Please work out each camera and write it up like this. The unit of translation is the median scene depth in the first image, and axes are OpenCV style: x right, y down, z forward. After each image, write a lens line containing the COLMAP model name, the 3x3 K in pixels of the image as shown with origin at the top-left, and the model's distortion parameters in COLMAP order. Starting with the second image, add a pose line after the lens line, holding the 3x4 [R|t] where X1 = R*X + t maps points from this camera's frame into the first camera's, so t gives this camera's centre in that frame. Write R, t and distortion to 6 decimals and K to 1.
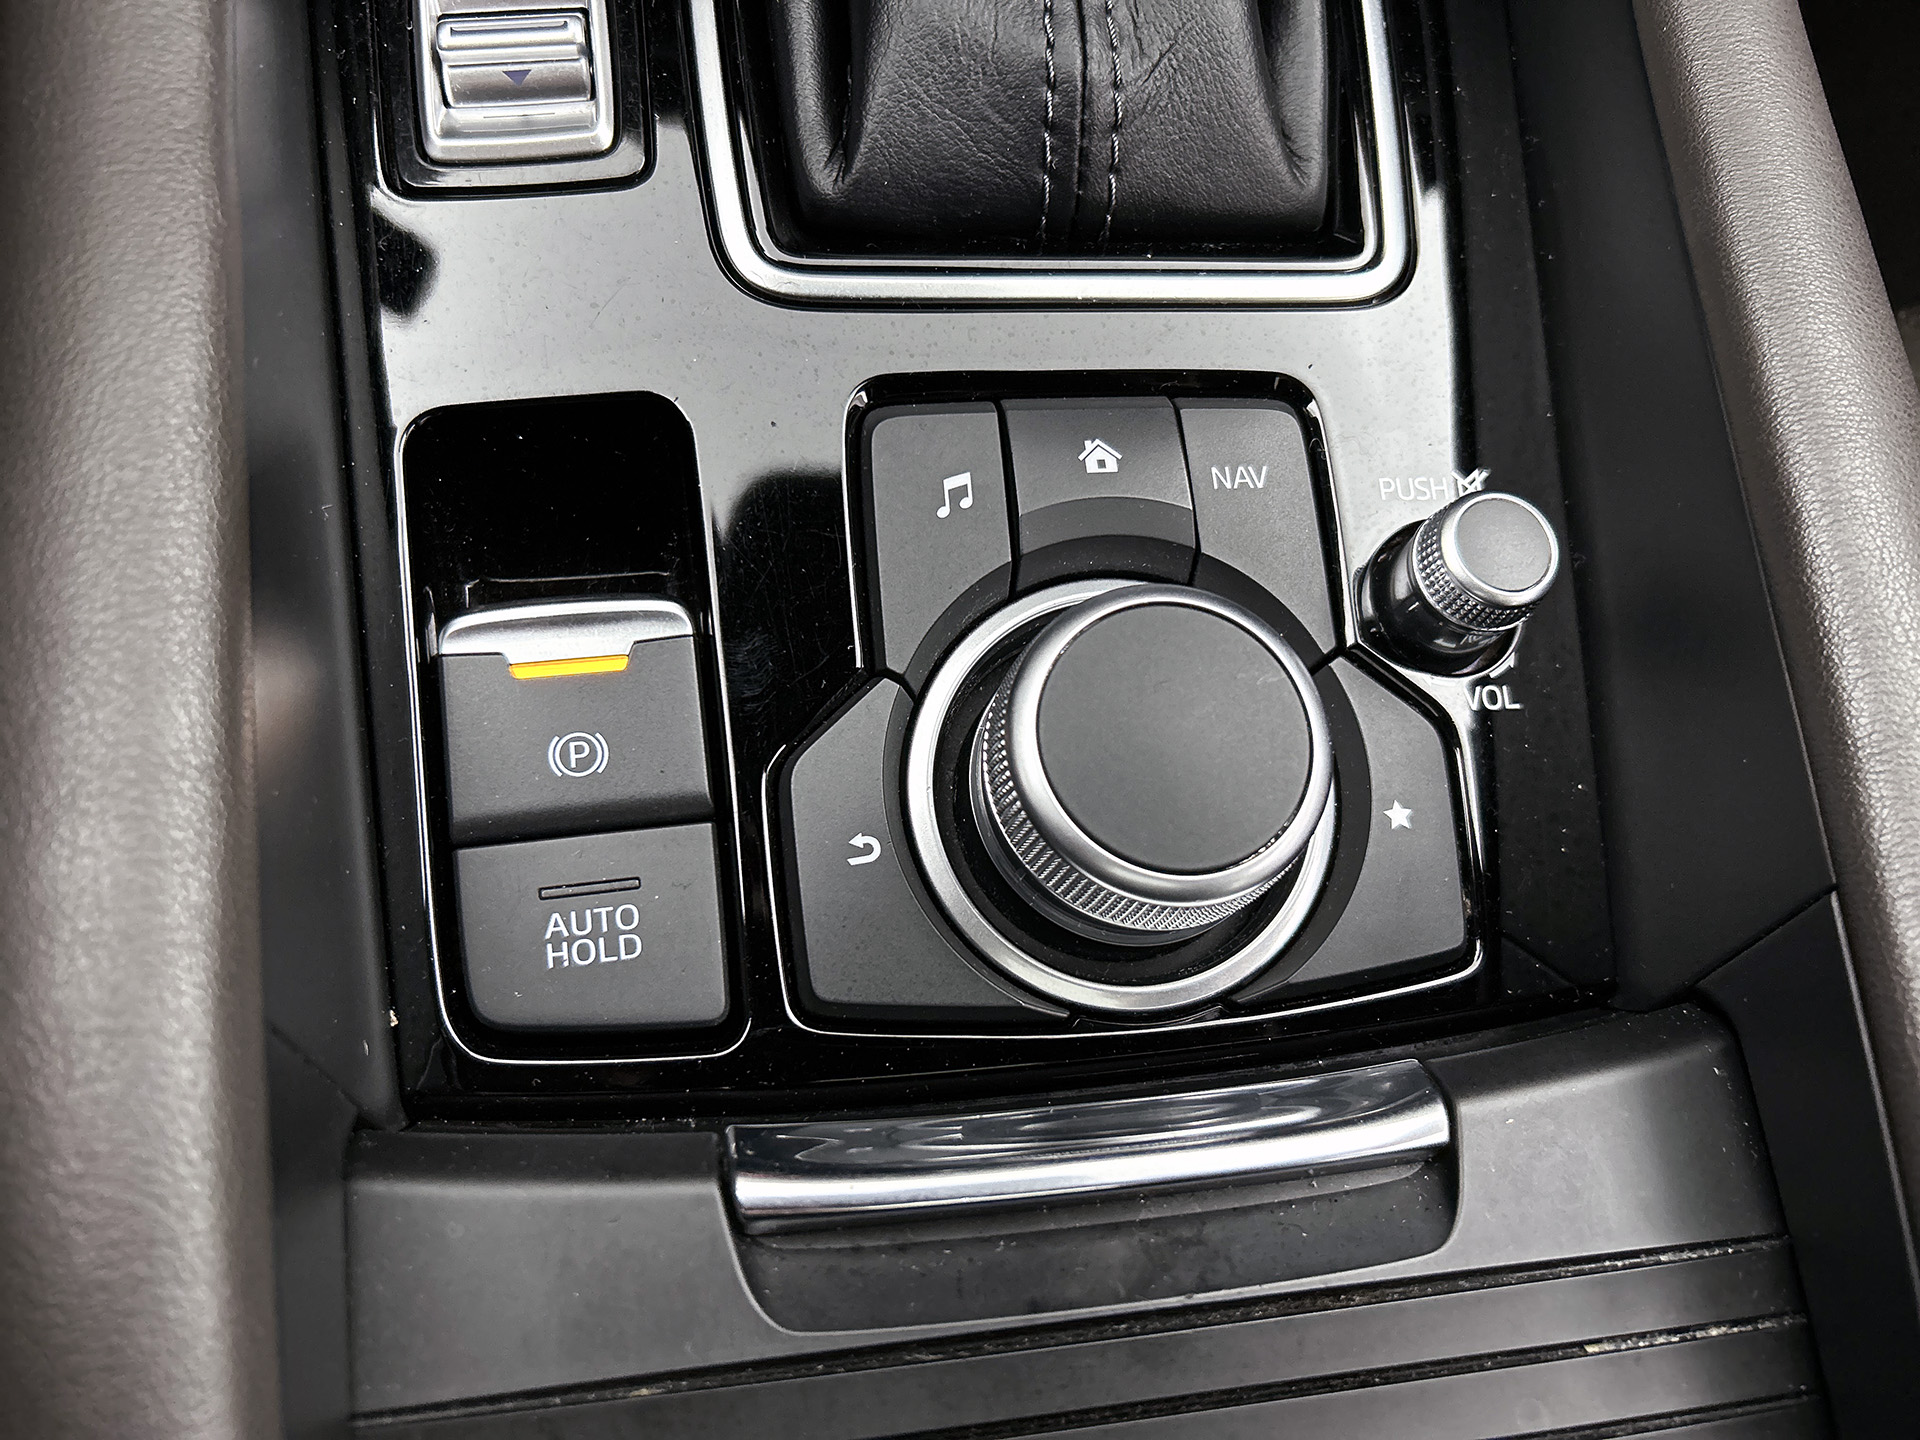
lens RADIAL K [[1479.8, 0, 960.0], [0, 1479.8, 720.0], [0, 0, 1]] dist [-0.031013, -0.006031]
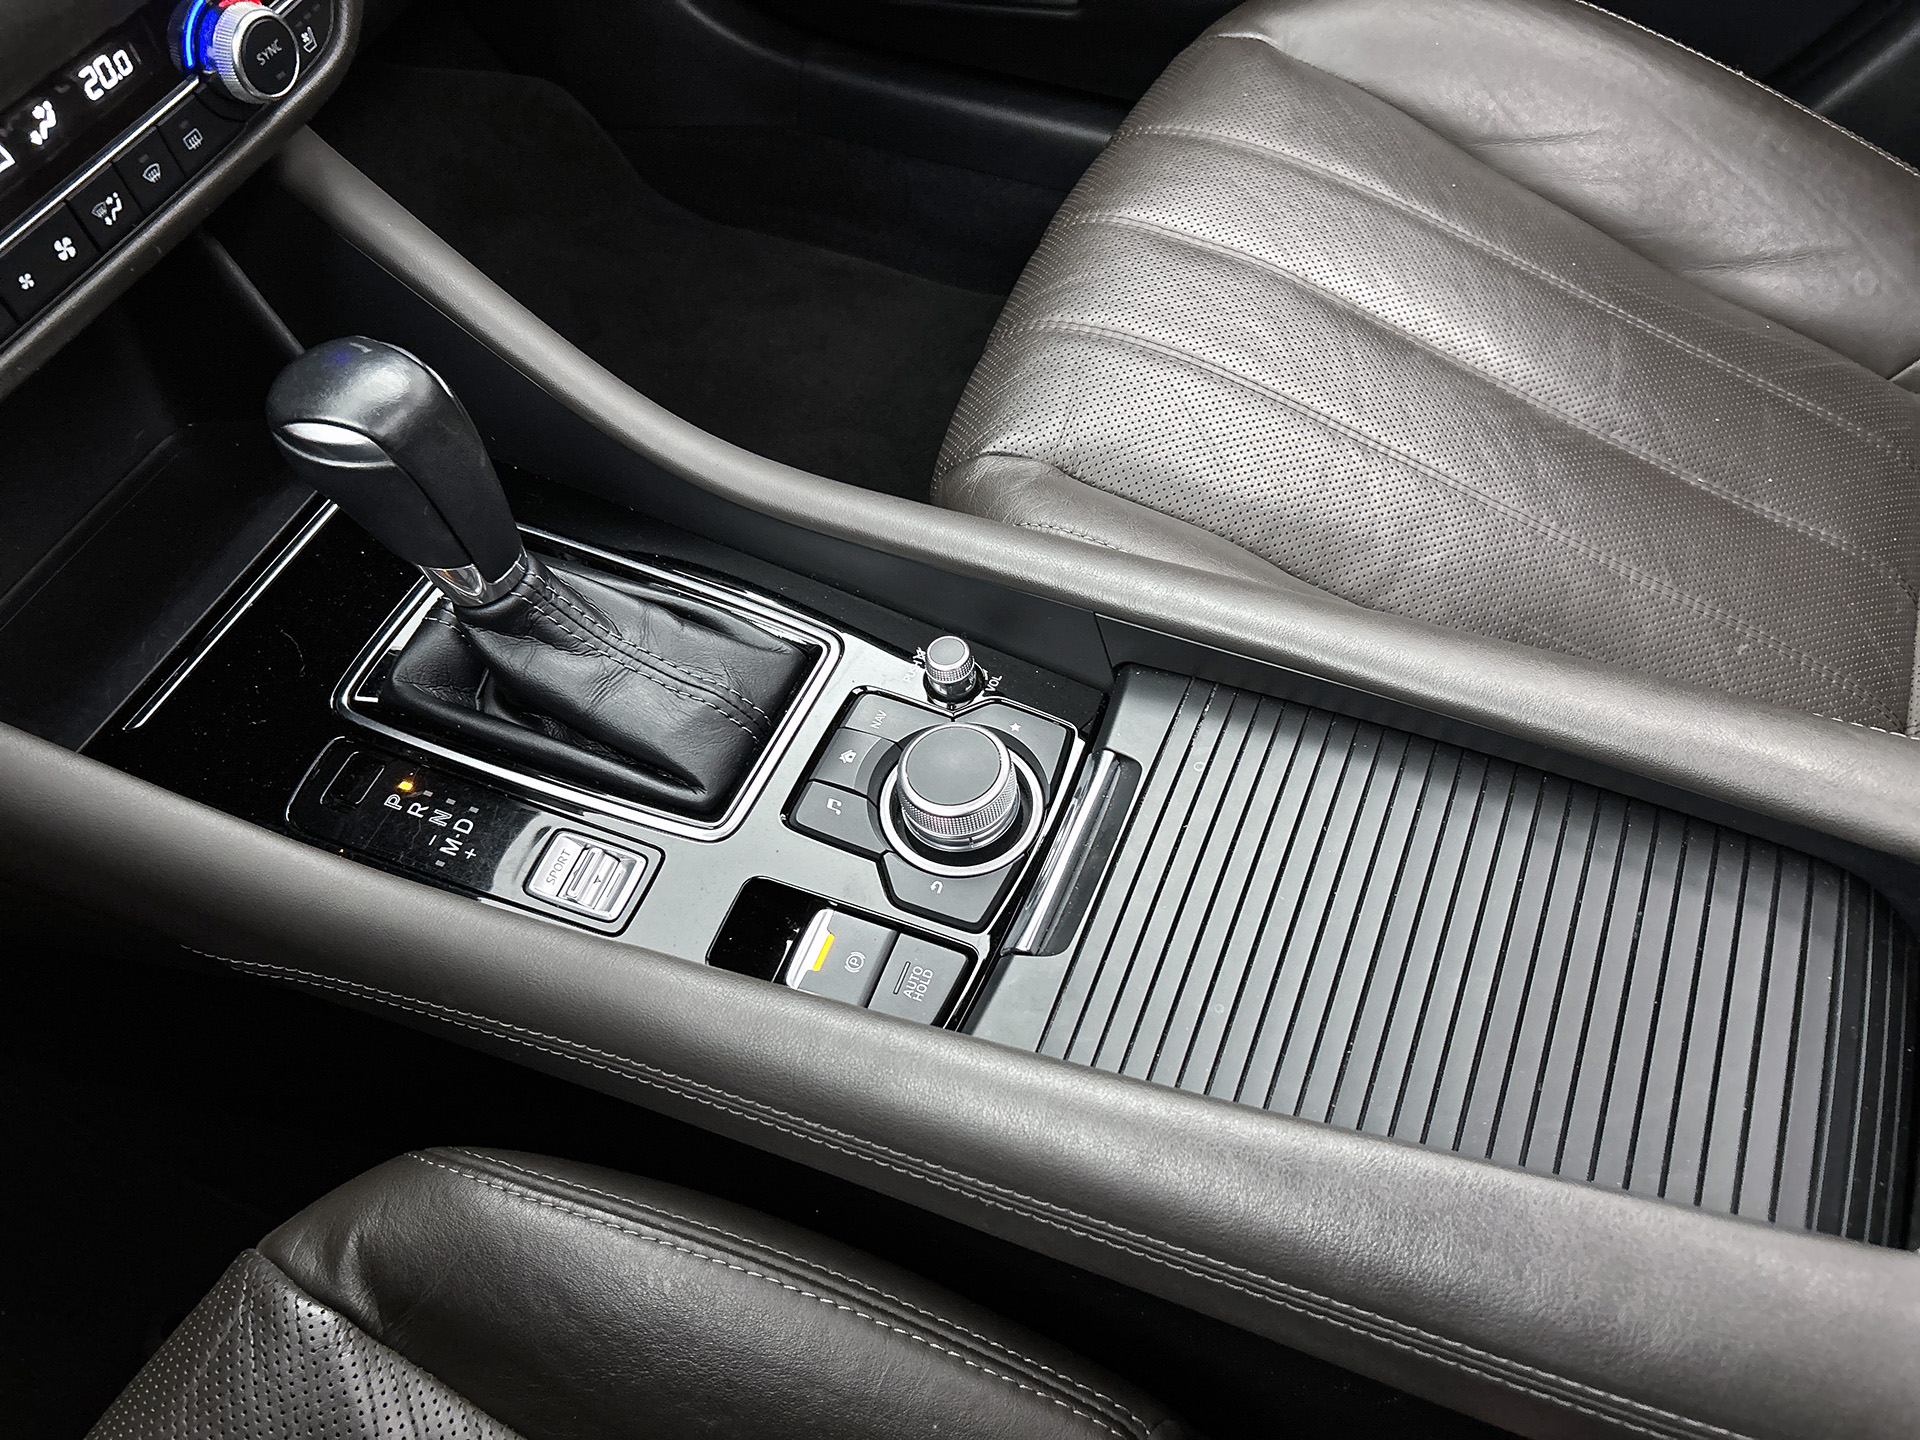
lens RADIAL K [[1479.8, 0, 960.0], [0, 1479.8, 720.0], [0, 0, 1]] dist [-0.031013, -0.006031]
pose [[0.461809, -0.802444, 0.377910, -0.803377], [0.881329, 0.463150, -0.093549, 0.230955], [-0.099962, 0.376265, 0.921104, -1.582012]]
